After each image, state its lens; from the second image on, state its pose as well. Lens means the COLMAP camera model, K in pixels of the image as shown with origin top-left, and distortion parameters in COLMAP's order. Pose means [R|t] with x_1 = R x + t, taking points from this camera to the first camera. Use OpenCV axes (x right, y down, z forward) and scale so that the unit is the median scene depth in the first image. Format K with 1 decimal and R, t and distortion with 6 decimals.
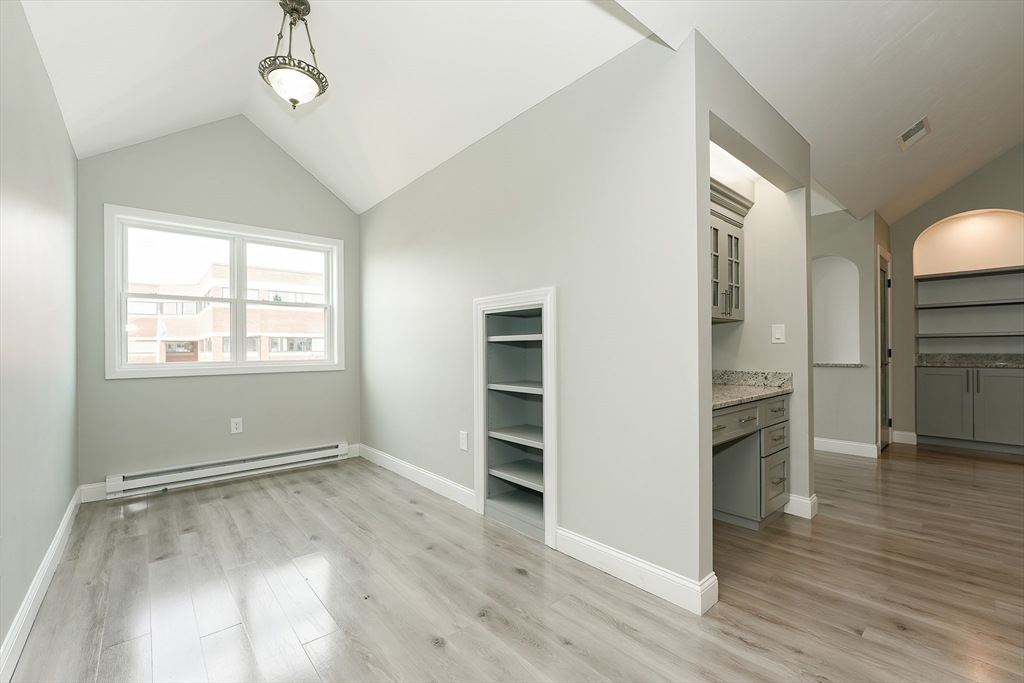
lens RADIAL K [[427.2, 0, 509.5], [0, 427.2, 347.9], [0, 0, 1]] dist [-0.003864, -0.000369]
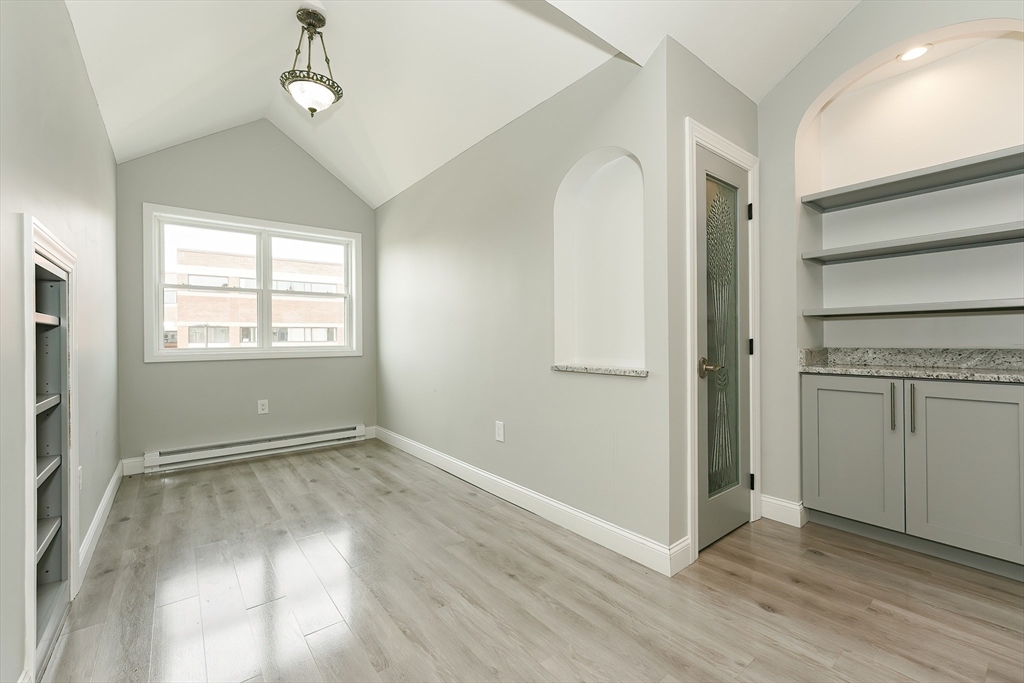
lens RADIAL K [[429.7, 0, 521.5], [0, 429.7, 338.8], [0, 0, 1]] dist [-0.023010, 0.015367]
pose [[0.999427, 0.001718, -0.033792, 0.050347], [-0.001634, 0.999996, 0.002495, 0.006422], [0.033796, -0.002439, 0.999426, -0.055764]]
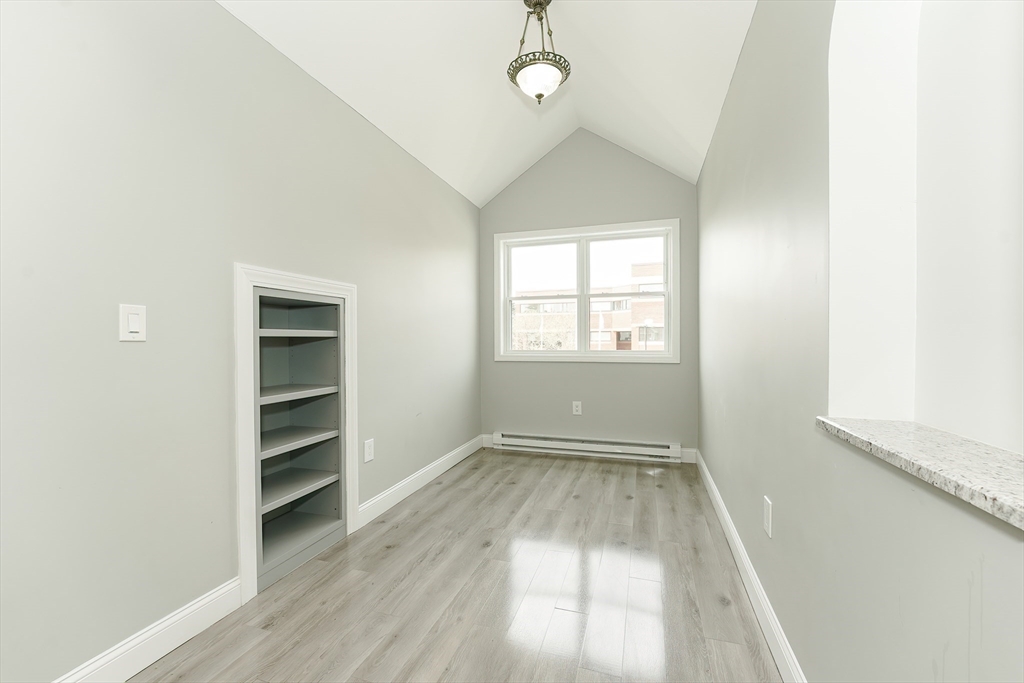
lens RADIAL K [[424.0, 0, 512.0], [0, 424.0, 341.5], [0, 0, 1]] dist [-0.000867, -0.000019]
pose [[0.522938, 0.009093, -0.852322, 0.215268], [0.000215, 0.999942, 0.010800, -0.004152], [0.852370, -0.005831, 0.522906, 0.274484]]
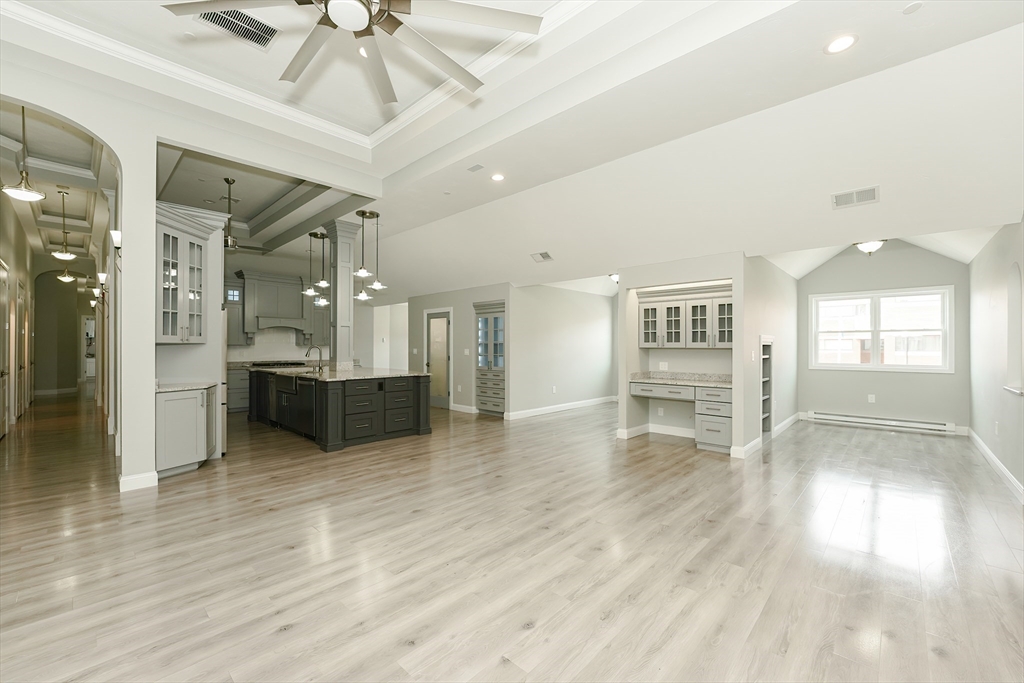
lens RADIAL K [[424.0, 0, 512.0], [0, 424.0, 341.5], [0, 0, 1]] dist [-0.000867, -0.000019]
pose [[0.118028, 0.000530, -0.993010, 1.007137], [-0.004120, 0.999992, 0.000044, -0.061507], [0.993002, 0.004086, 0.118029, -0.774162]]
